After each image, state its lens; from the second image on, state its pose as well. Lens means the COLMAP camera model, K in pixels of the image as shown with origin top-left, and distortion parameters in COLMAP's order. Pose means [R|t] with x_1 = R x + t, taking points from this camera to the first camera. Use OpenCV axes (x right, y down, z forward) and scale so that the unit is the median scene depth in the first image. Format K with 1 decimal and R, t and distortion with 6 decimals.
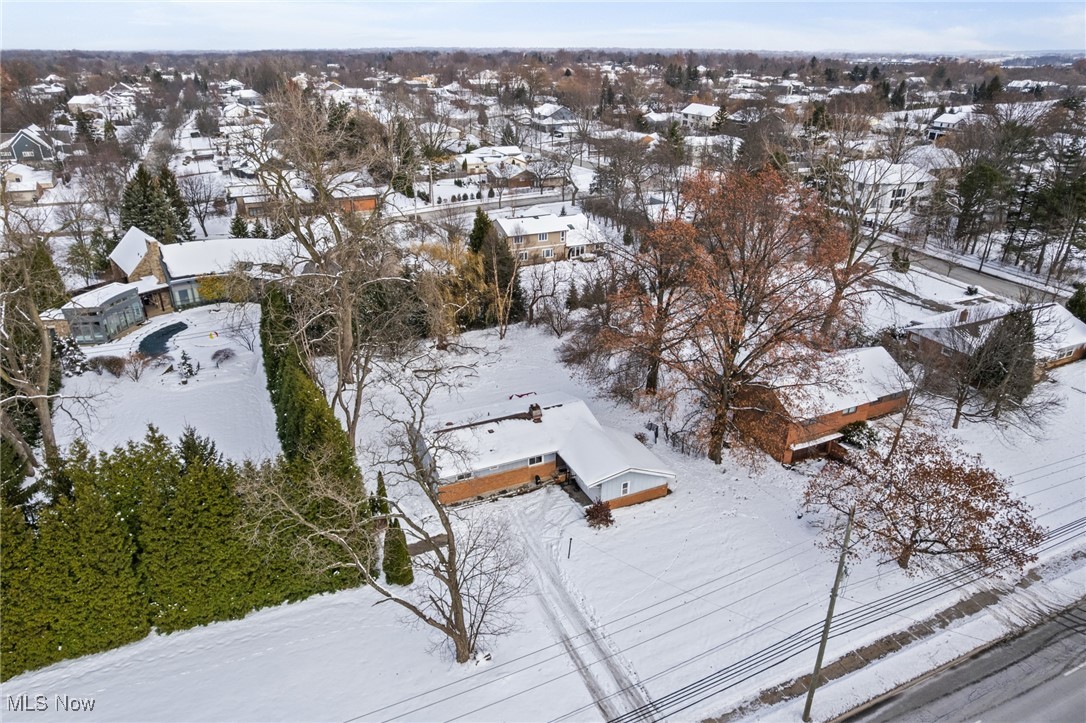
lens RADIAL K [[700.9, 0, 538.3], [0, 700.9, 362.1], [0, 0, 1]] dist [-0.033313, 0.003181]
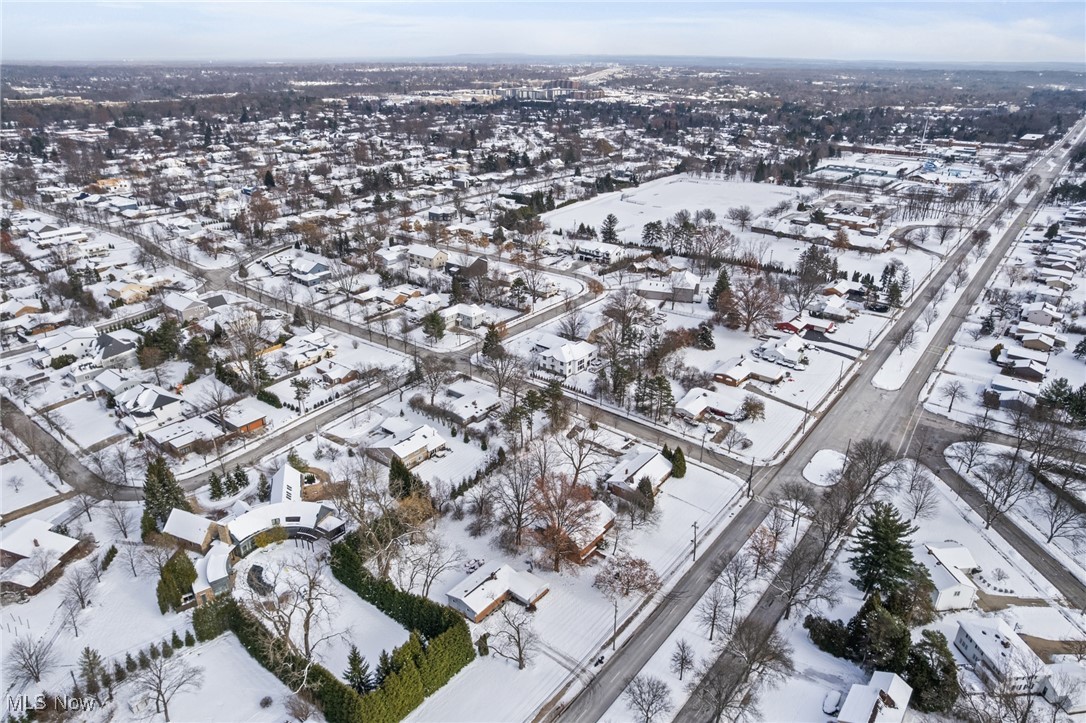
lens RADIAL K [[700.9, 0, 538.3], [0, 700.9, 362.1], [0, 0, 1]] dist [-0.033313, 0.003181]
pose [[0.894509, -0.185346, 0.406818, -0.791971], [0.190693, 0.981257, 0.027764, -0.771752], [-0.404339, 0.052742, 0.913087, -1.527155]]
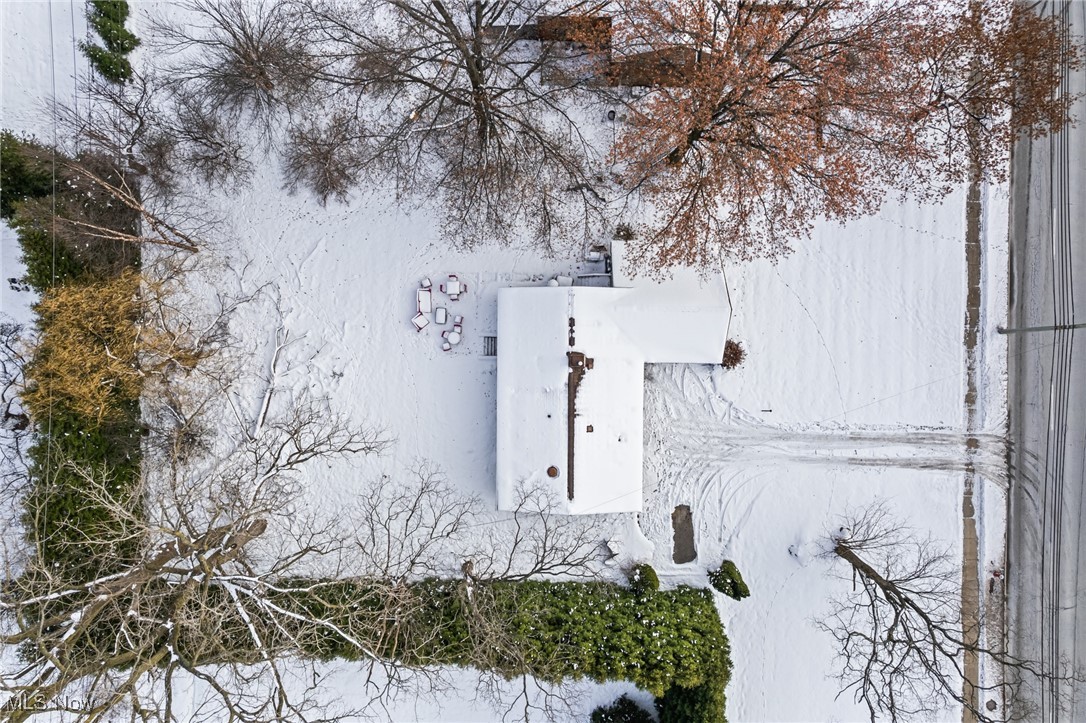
lens RADIAL K [[700.9, 0, 538.3], [0, 700.9, 362.1], [0, 0, 1]] dist [-0.033313, 0.003181]
pose [[0.424374, -0.905386, -0.013535, -0.013472], [0.378999, 0.164030, 0.910744, -0.652076], [-0.822354, -0.391626, 0.412750, 0.753876]]
